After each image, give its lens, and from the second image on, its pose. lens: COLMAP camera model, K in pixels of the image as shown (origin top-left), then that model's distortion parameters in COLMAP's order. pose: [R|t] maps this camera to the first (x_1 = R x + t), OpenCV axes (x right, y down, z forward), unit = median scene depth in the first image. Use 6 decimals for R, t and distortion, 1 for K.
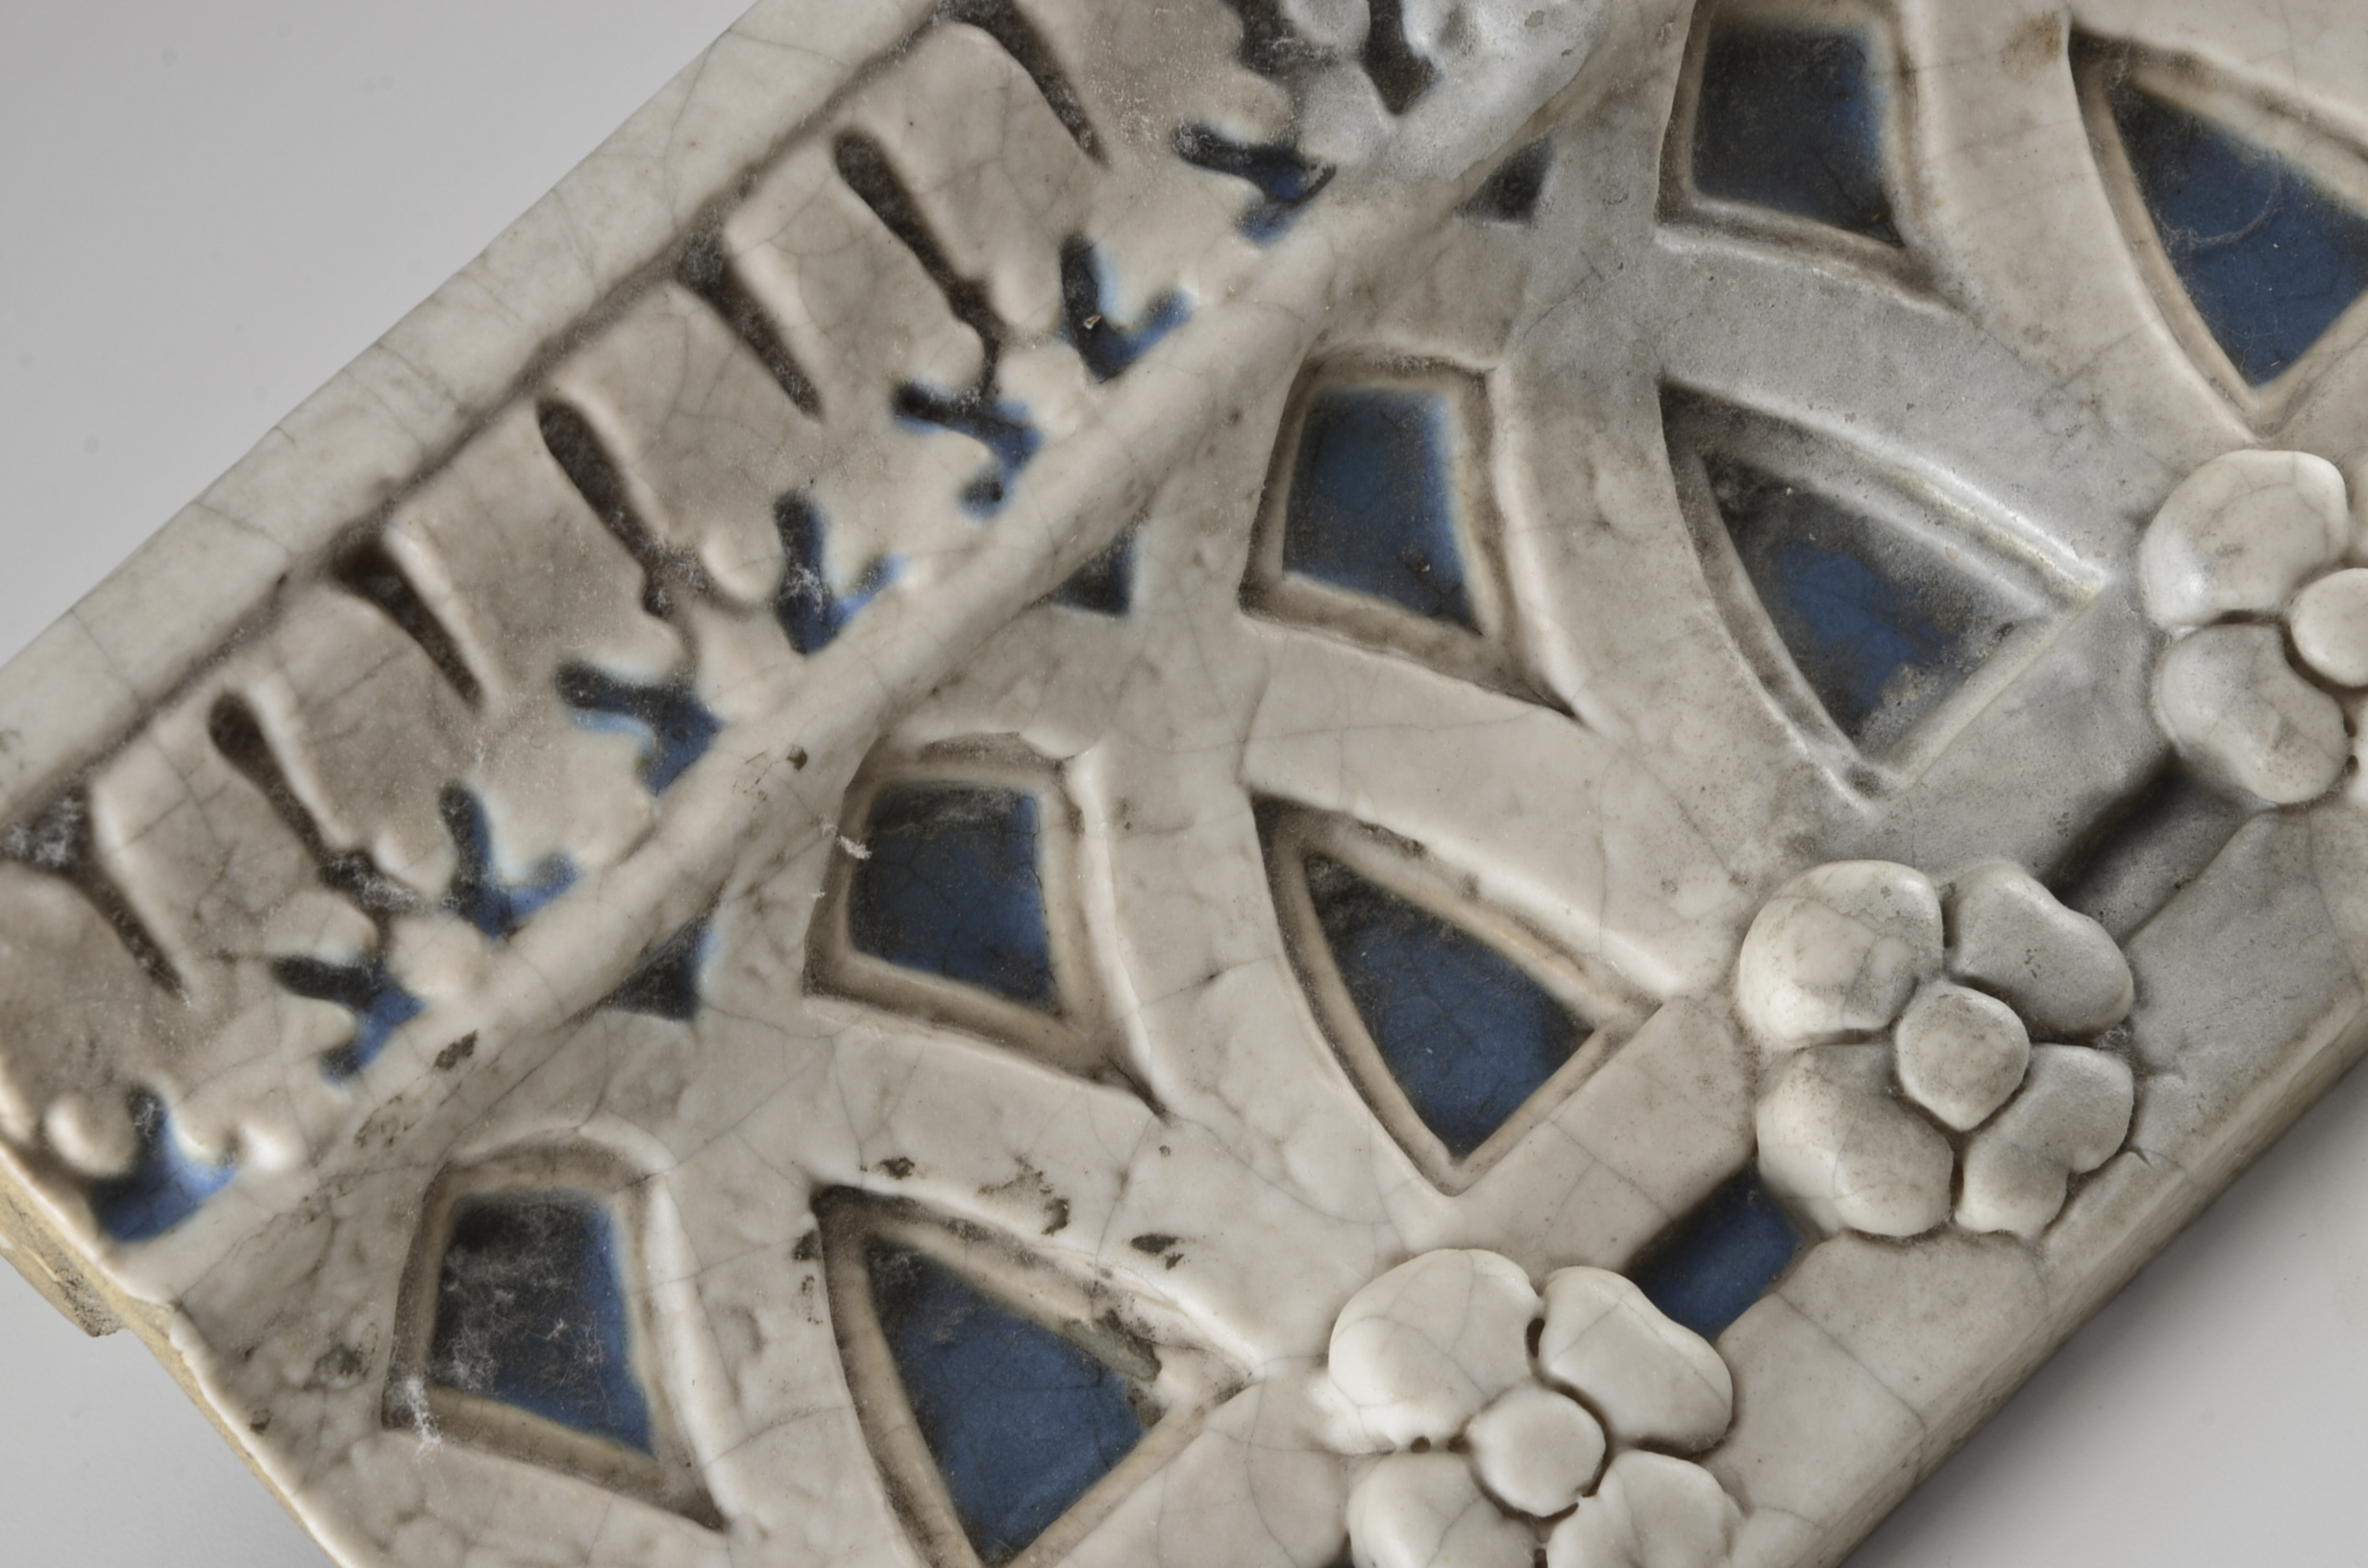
lens RADIAL K [[8477.7, 0, 1174.6], [0, 8477.7, 838.7], [0, 0, 1]] dist [0.127550, 0.000000]
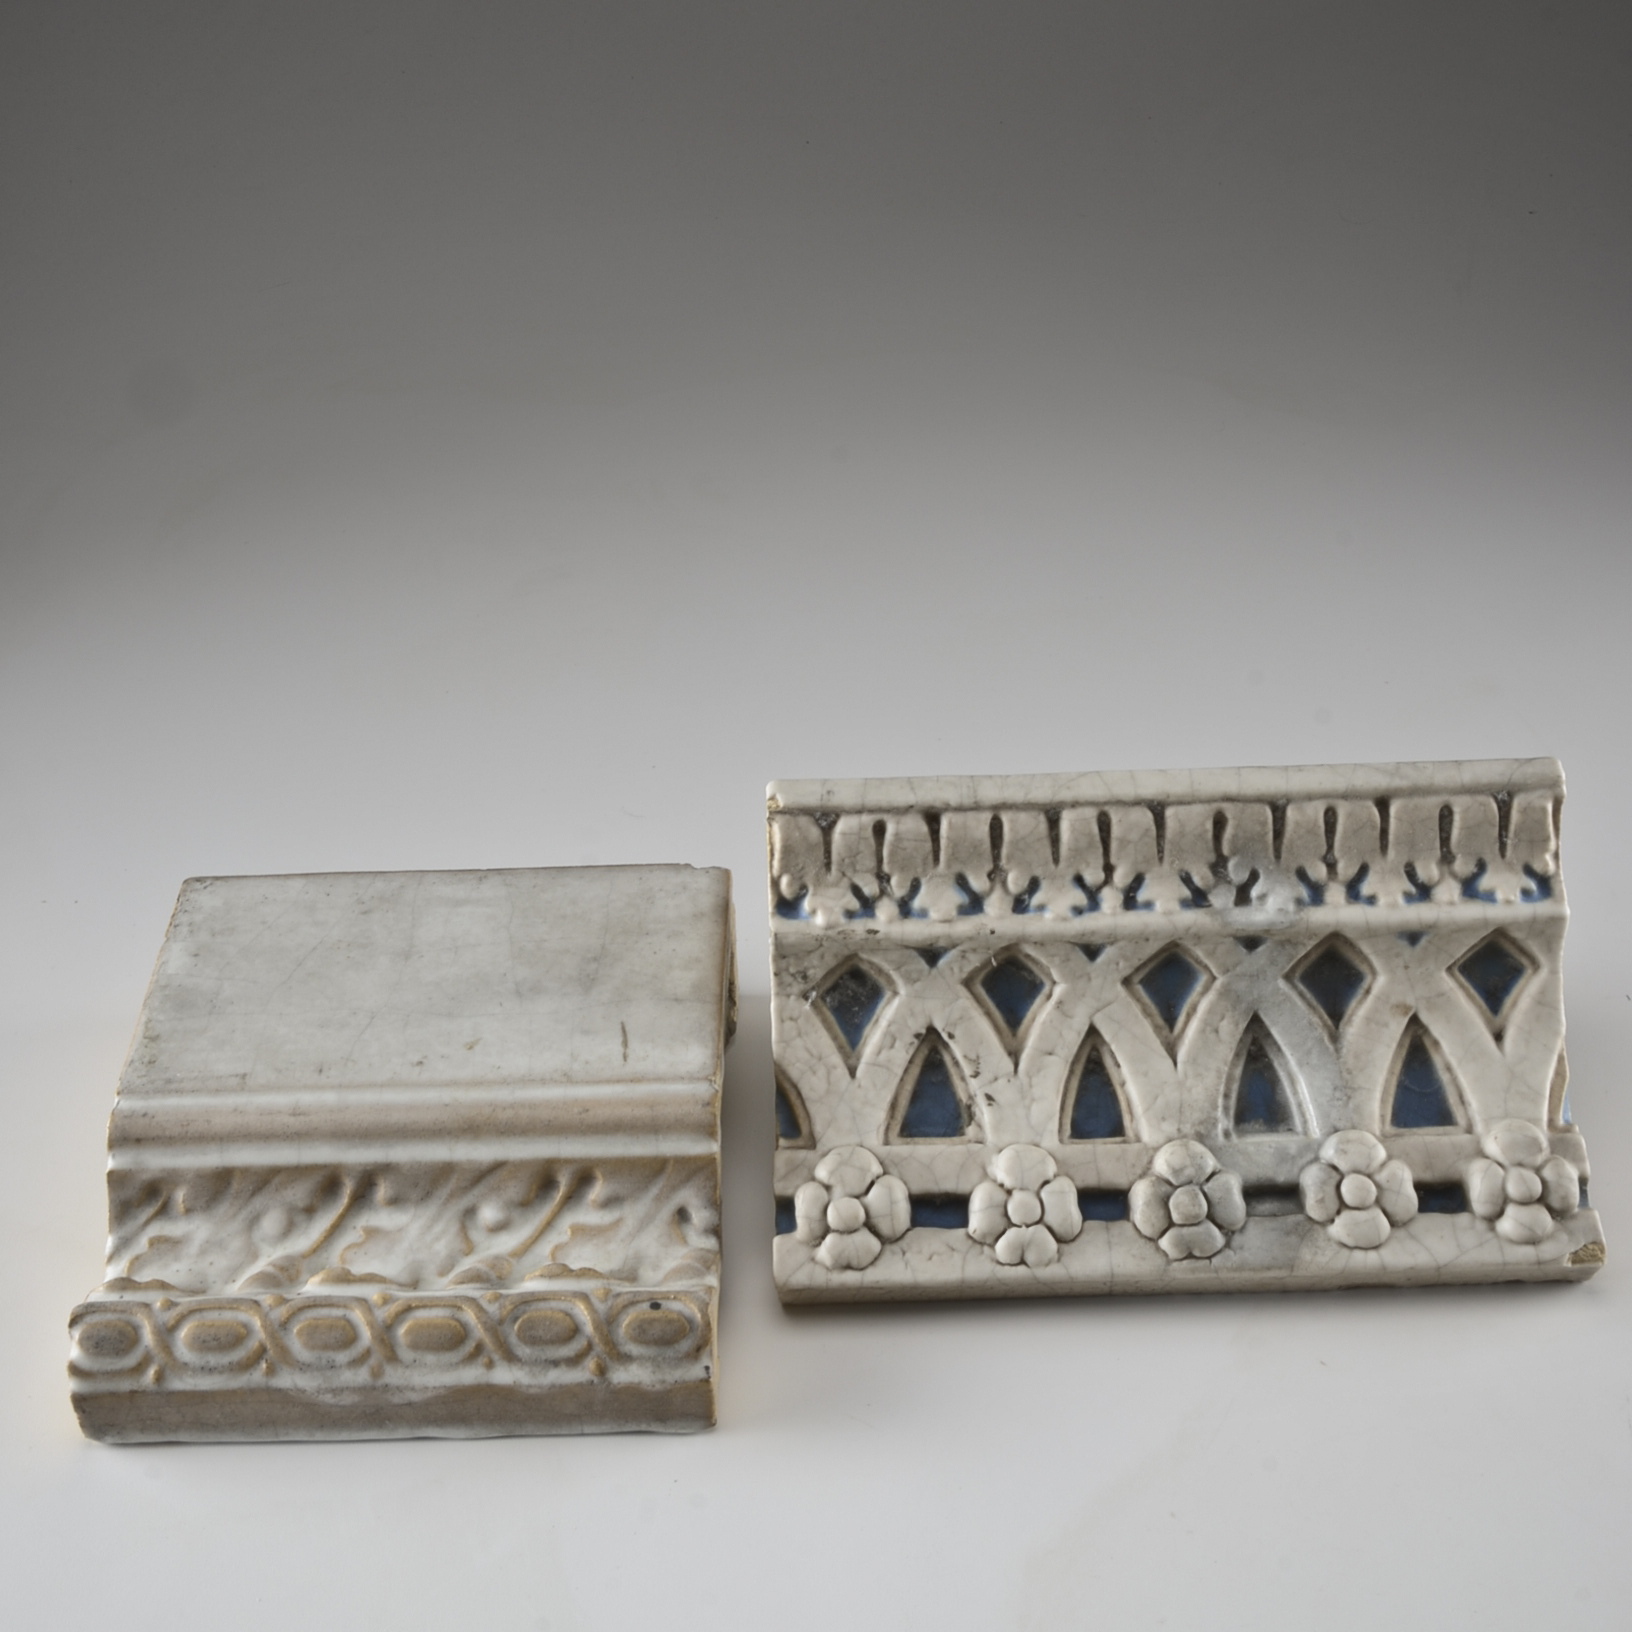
lens RADIAL K [[2608.6, 0, 812.6], [0, 2608.6, 421.7], [0, 0, 1]] dist [-0.027047, 0.000000]
pose [[0.722526, 0.576248, -0.381961, 0.207748], [-0.638089, 0.768488, -0.047638, -0.076634], [0.266081, 0.278145, 0.922950, -0.159161]]
